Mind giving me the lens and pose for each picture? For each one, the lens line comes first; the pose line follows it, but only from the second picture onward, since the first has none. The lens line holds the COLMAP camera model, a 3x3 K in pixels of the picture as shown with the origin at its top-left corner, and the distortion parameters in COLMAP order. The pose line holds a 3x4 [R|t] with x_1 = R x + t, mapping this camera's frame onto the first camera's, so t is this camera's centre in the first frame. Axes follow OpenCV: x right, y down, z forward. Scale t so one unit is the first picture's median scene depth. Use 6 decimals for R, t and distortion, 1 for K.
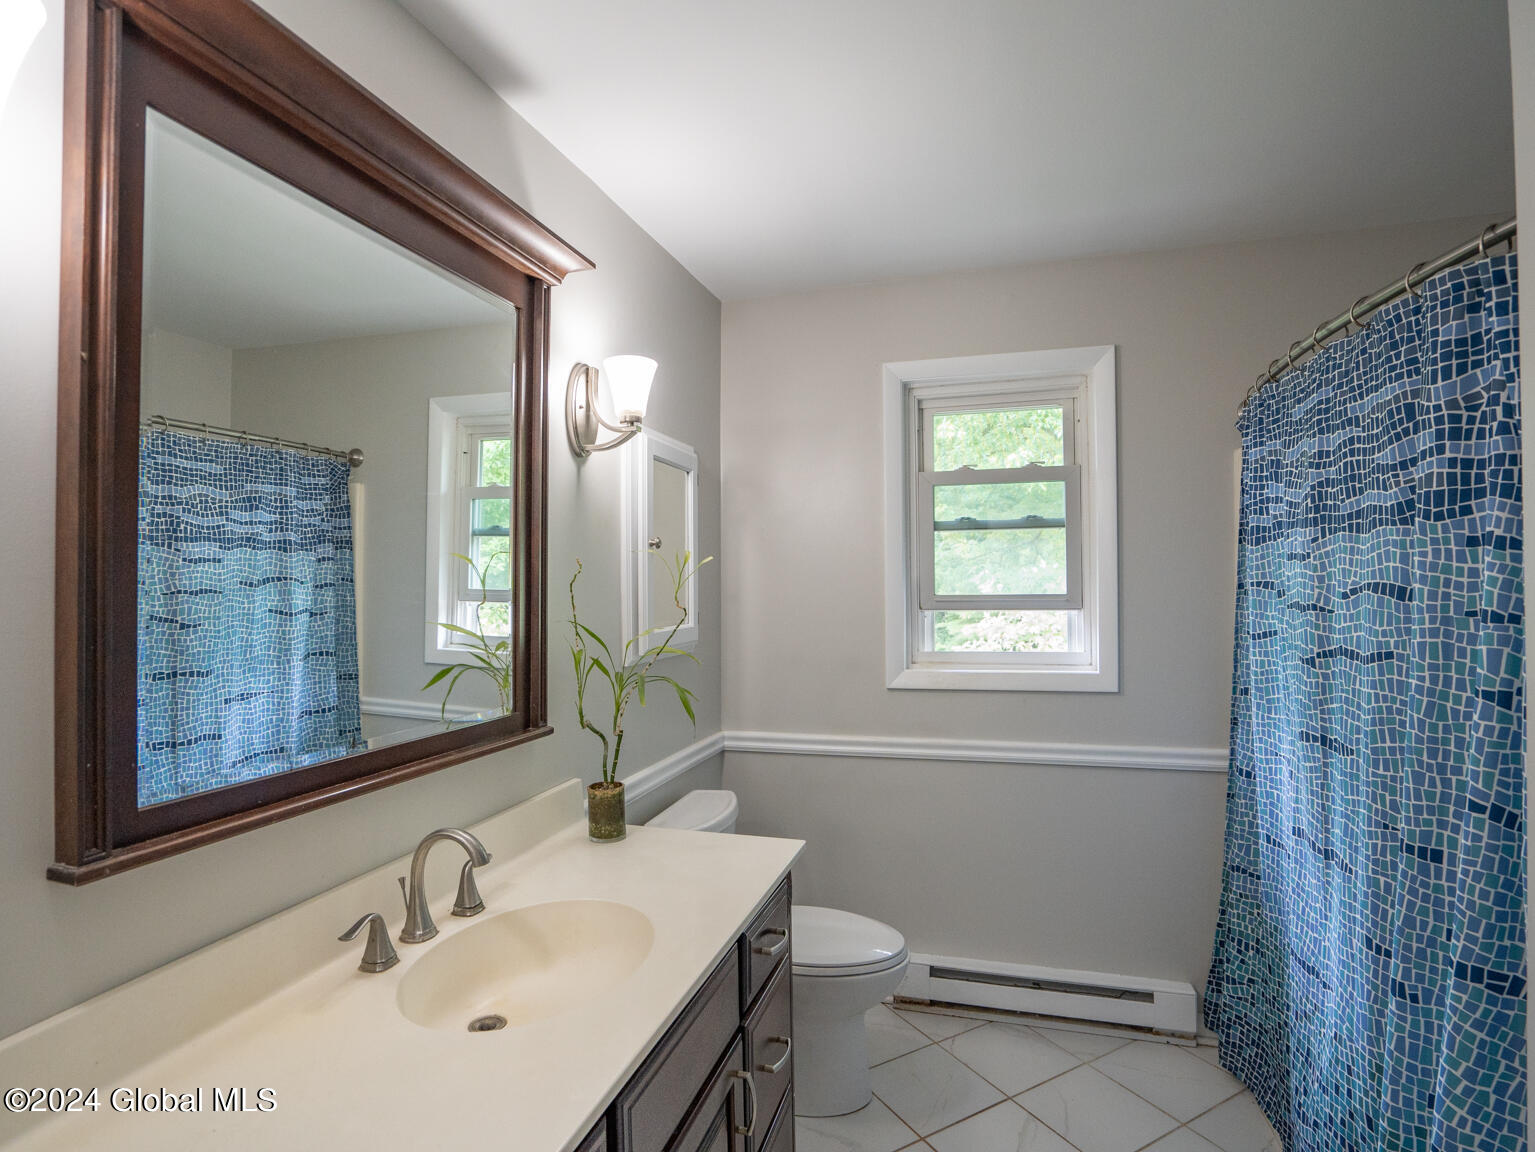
lens RADIAL K [[773.0, 0, 746.6], [0, 773.0, 570.7], [0, 0, 1]] dist [-0.063386, 0.028061]
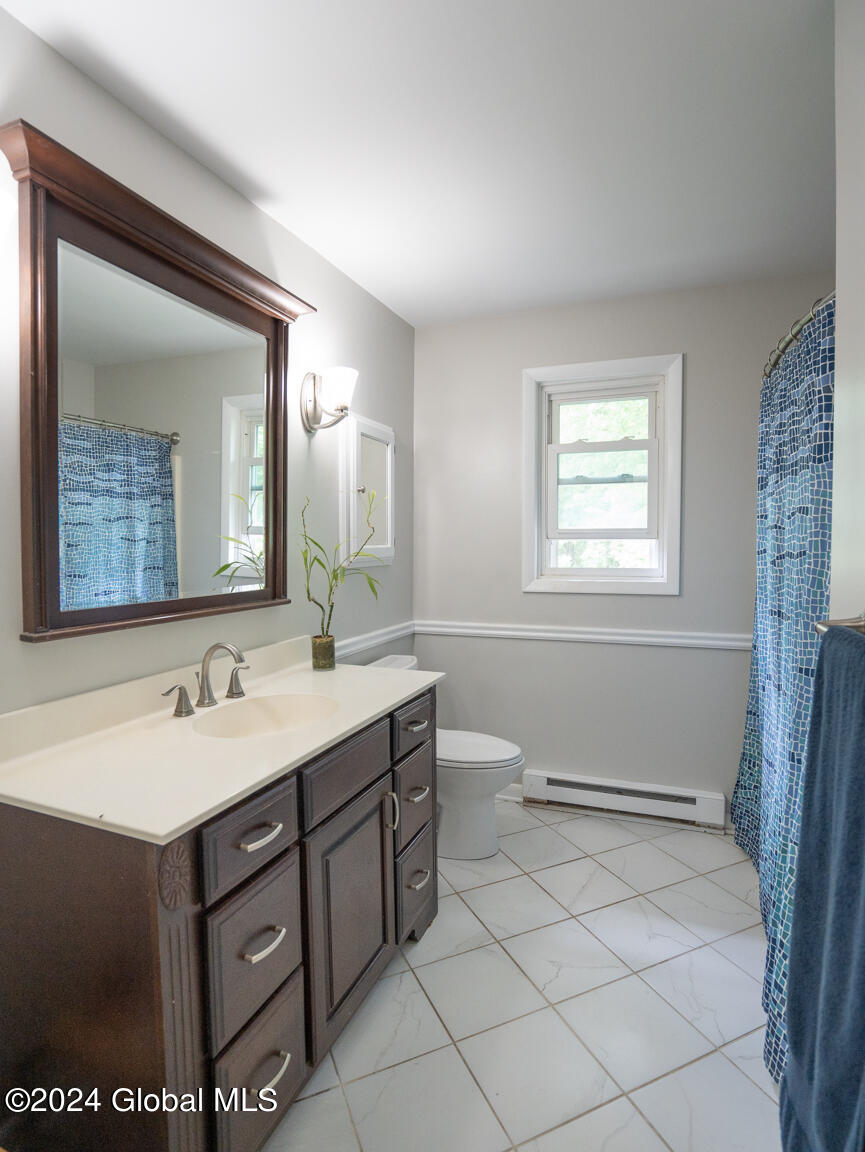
lens RADIAL K [[600.9, 0, 422.8], [0, 600.9, 562.8], [0, 0, 1]] dist [-0.062535, 0.031571]
pose [[0.996090, 0.011159, -0.087640, 0.124260], [-0.006870, 0.998771, 0.049092, 0.056884], [0.088080, -0.048298, 0.994942, -0.210995]]
